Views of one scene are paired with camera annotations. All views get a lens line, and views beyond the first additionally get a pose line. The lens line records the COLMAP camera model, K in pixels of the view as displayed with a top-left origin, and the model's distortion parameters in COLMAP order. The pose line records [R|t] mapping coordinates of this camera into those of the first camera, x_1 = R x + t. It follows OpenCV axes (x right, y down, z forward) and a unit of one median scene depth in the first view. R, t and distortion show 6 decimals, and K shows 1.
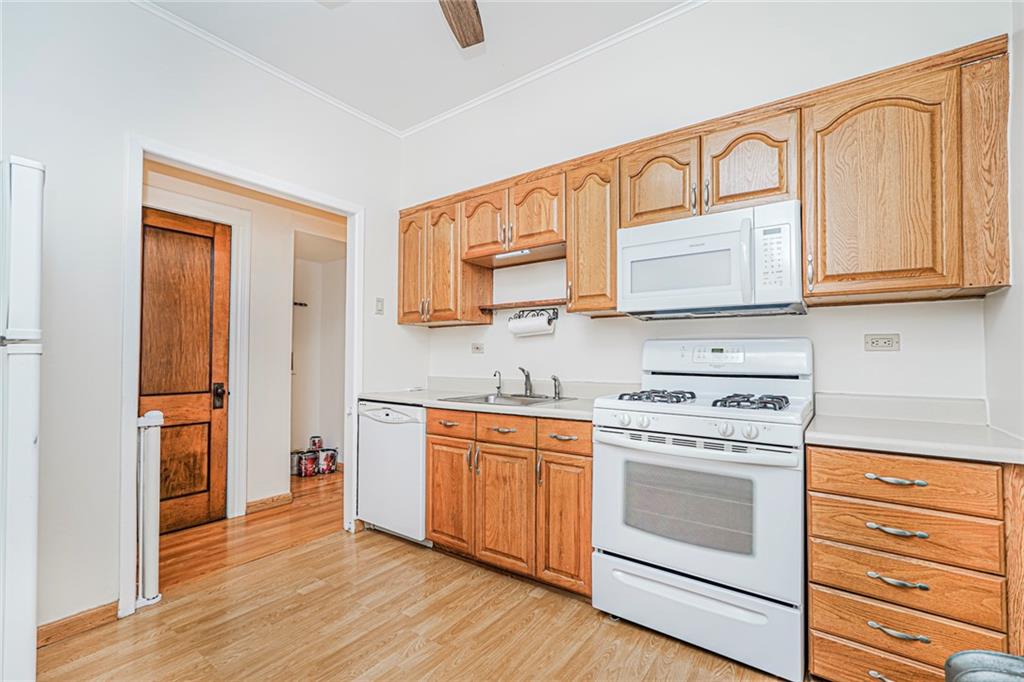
lens RADIAL K [[445.6, 0, 510.0], [0, 445.6, 347.3], [0, 0, 1]] dist [-0.000727, 0.001996]
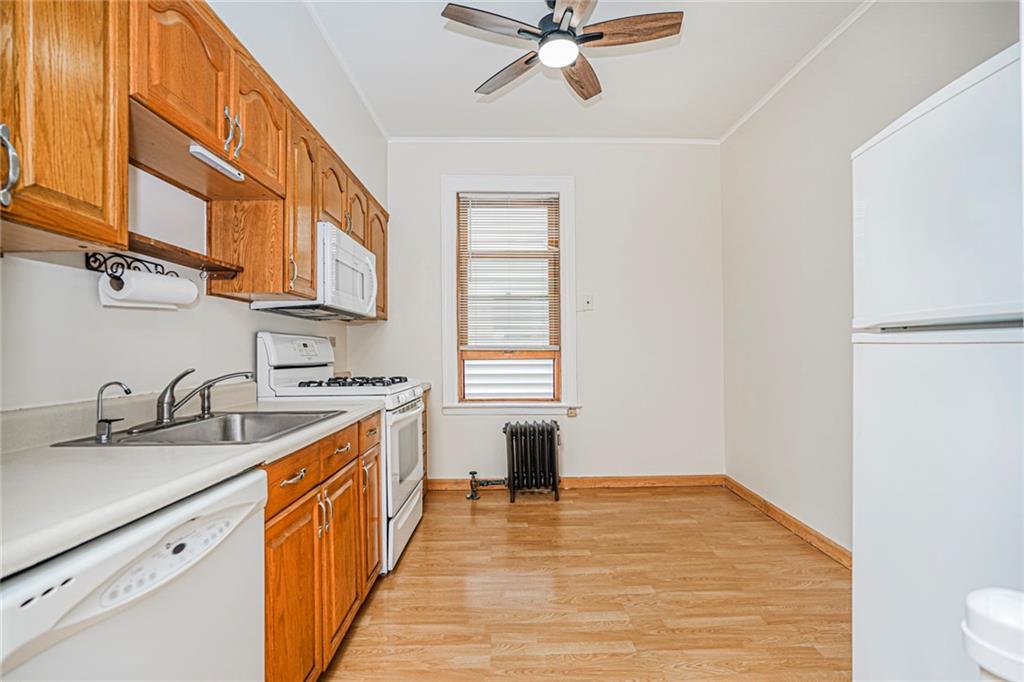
lens RADIAL K [[445.6, 0, 510.3], [0, 445.6, 347.3], [0, 0, 1]] dist [-0.000727, 0.001996]
pose [[-0.593050, 0.012349, 0.805071, -0.653317], [-0.013153, 0.999600, -0.025021, 0.028137], [-0.805058, -0.025428, -0.592651, 1.033918]]
